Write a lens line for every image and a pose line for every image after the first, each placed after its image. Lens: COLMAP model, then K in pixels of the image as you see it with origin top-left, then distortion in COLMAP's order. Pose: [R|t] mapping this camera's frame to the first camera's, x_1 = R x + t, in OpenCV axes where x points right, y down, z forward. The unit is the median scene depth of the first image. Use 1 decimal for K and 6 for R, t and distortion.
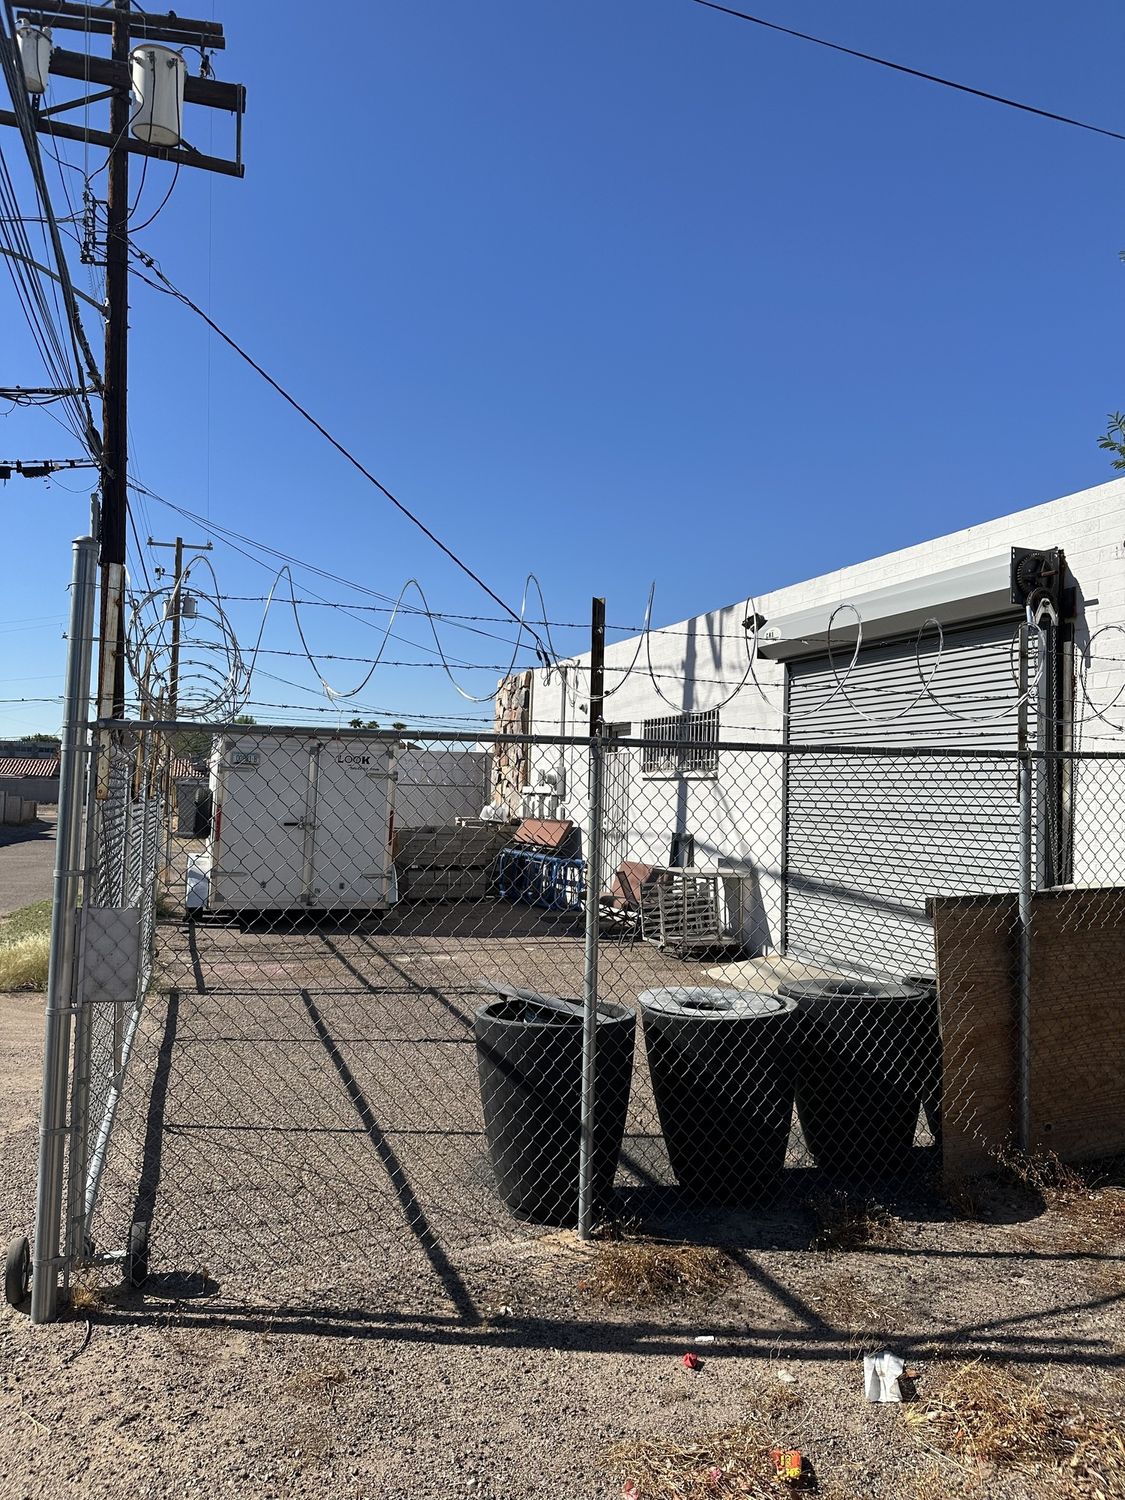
lens RADIAL K [[1042.2, 0, 554.0], [0, 1042.2, 748.8], [0, 0, 1]] dist [0.088596, -0.127153]
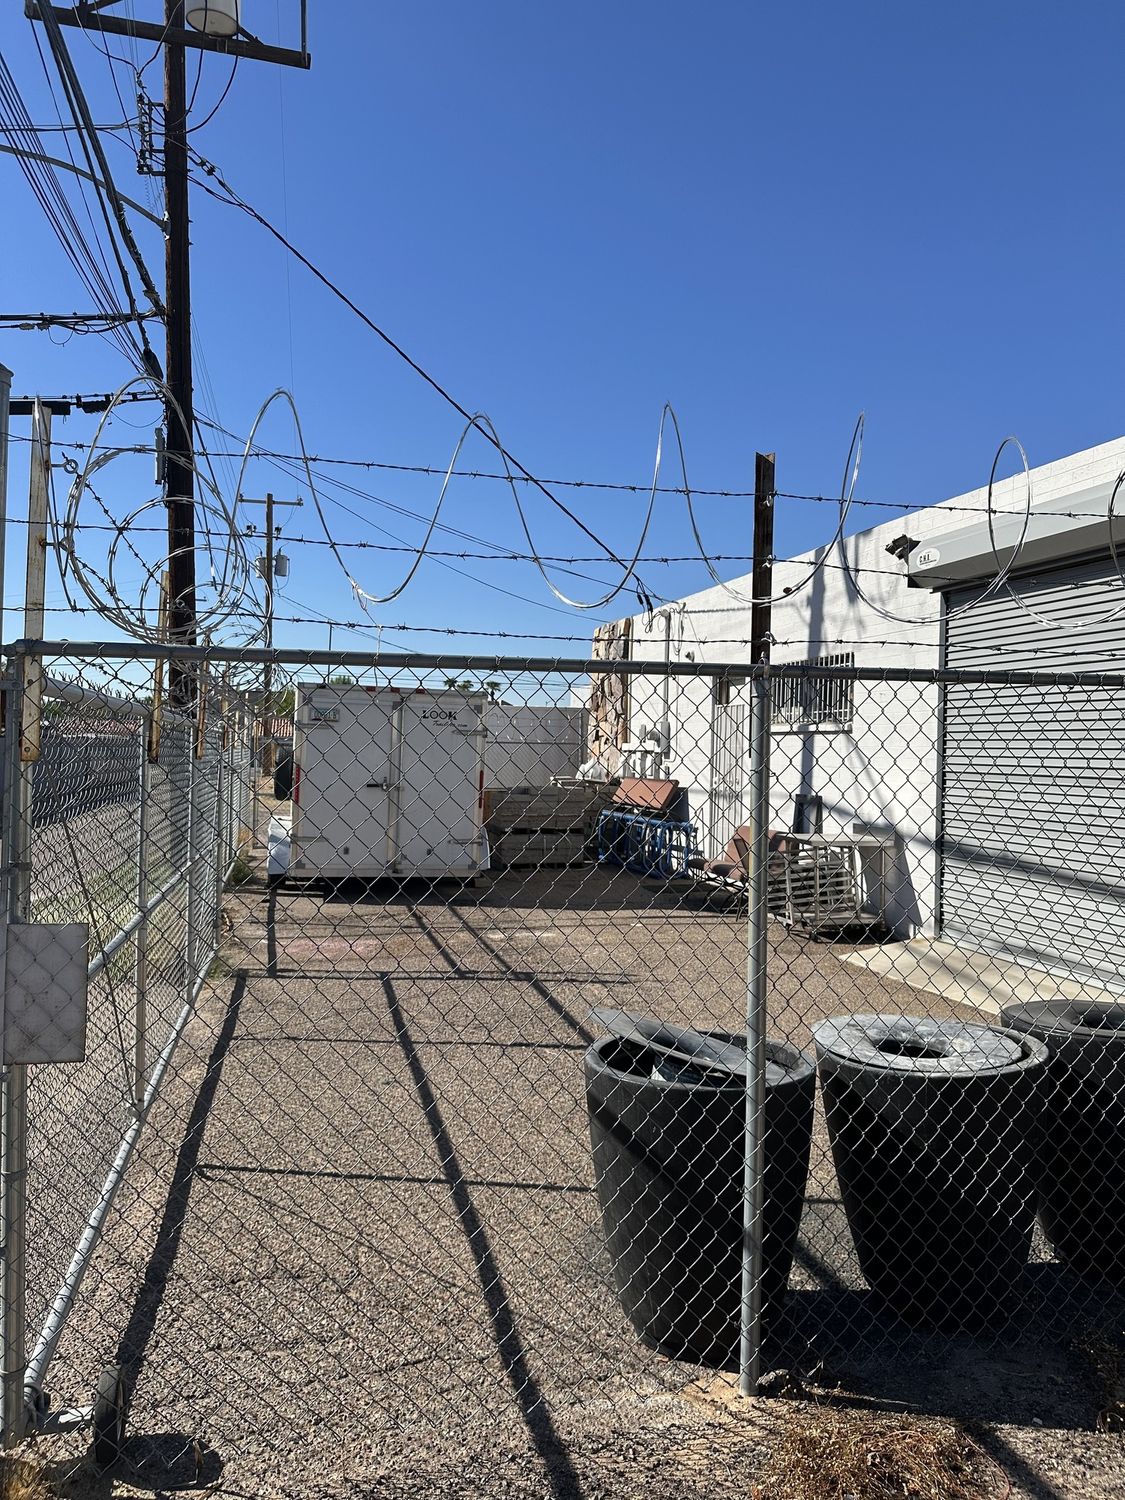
lens RADIAL K [[1040.9, 0, 549.8], [0, 1040.9, 748.3], [0, 0, 1]] dist [0.091131, -0.140200]
pose [[0.995541, -0.007704, -0.094018, -0.015635], [0.011470, 0.999151, 0.039578, 0.007042], [0.093633, -0.040480, 0.994784, 0.154441]]
